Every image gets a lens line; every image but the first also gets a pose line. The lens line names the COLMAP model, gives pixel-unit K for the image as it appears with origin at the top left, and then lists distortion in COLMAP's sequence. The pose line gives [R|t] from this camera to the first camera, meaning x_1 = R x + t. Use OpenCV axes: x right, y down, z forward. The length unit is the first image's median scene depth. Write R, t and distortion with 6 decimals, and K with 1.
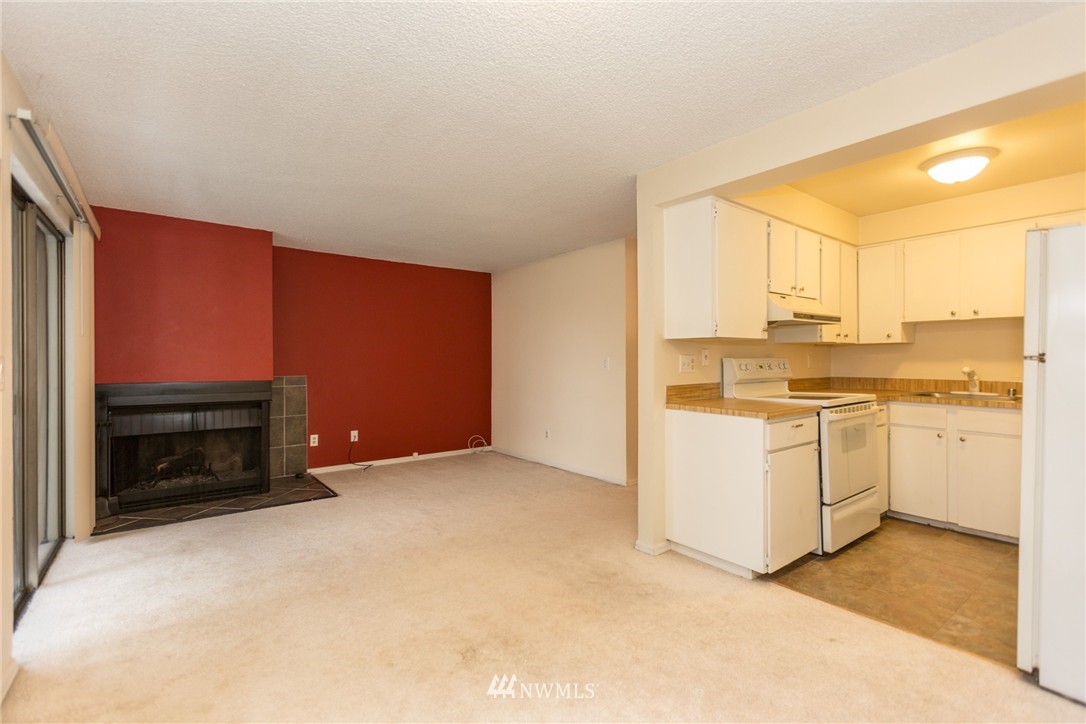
lens RADIAL K [[490.7, 0, 545.8], [0, 490.7, 356.6], [0, 0, 1]] dist [0.003465, -0.002527]
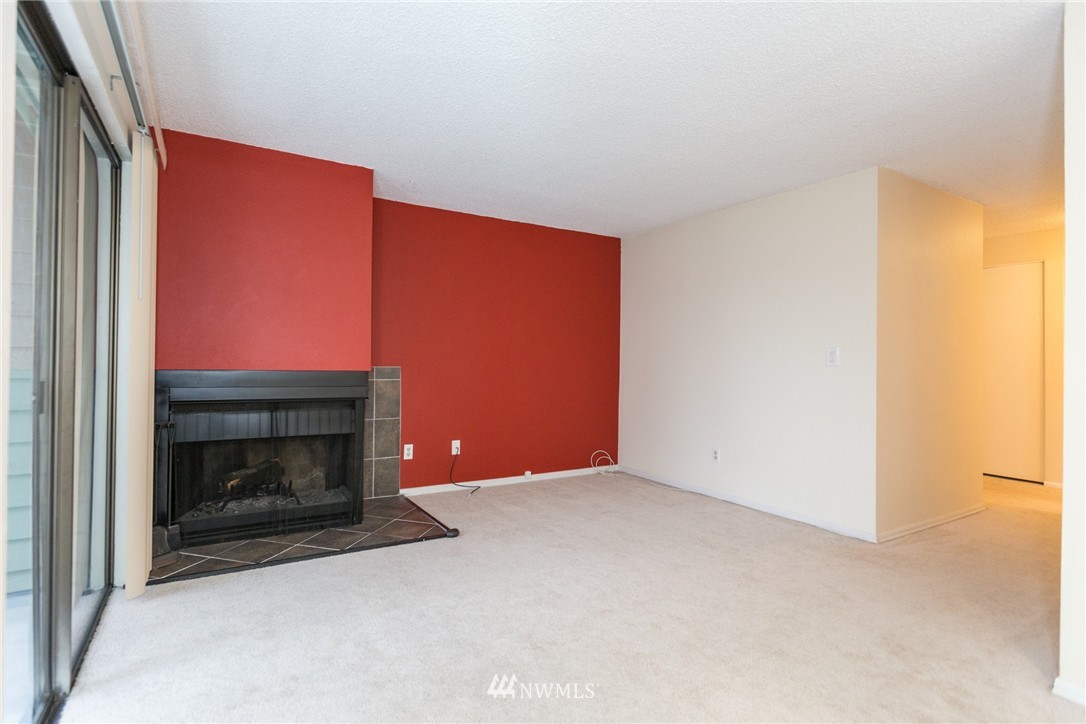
lens RADIAL K [[550.0, 0, 535.4], [0, 550.0, 350.2], [0, 0, 1]] dist [-0.002930, -0.000977]
pose [[0.991401, 0.015776, -0.129904, -0.225447], [-0.016569, 0.999850, -0.005023, 0.018549], [0.129805, 0.007132, 0.991514, 0.237199]]
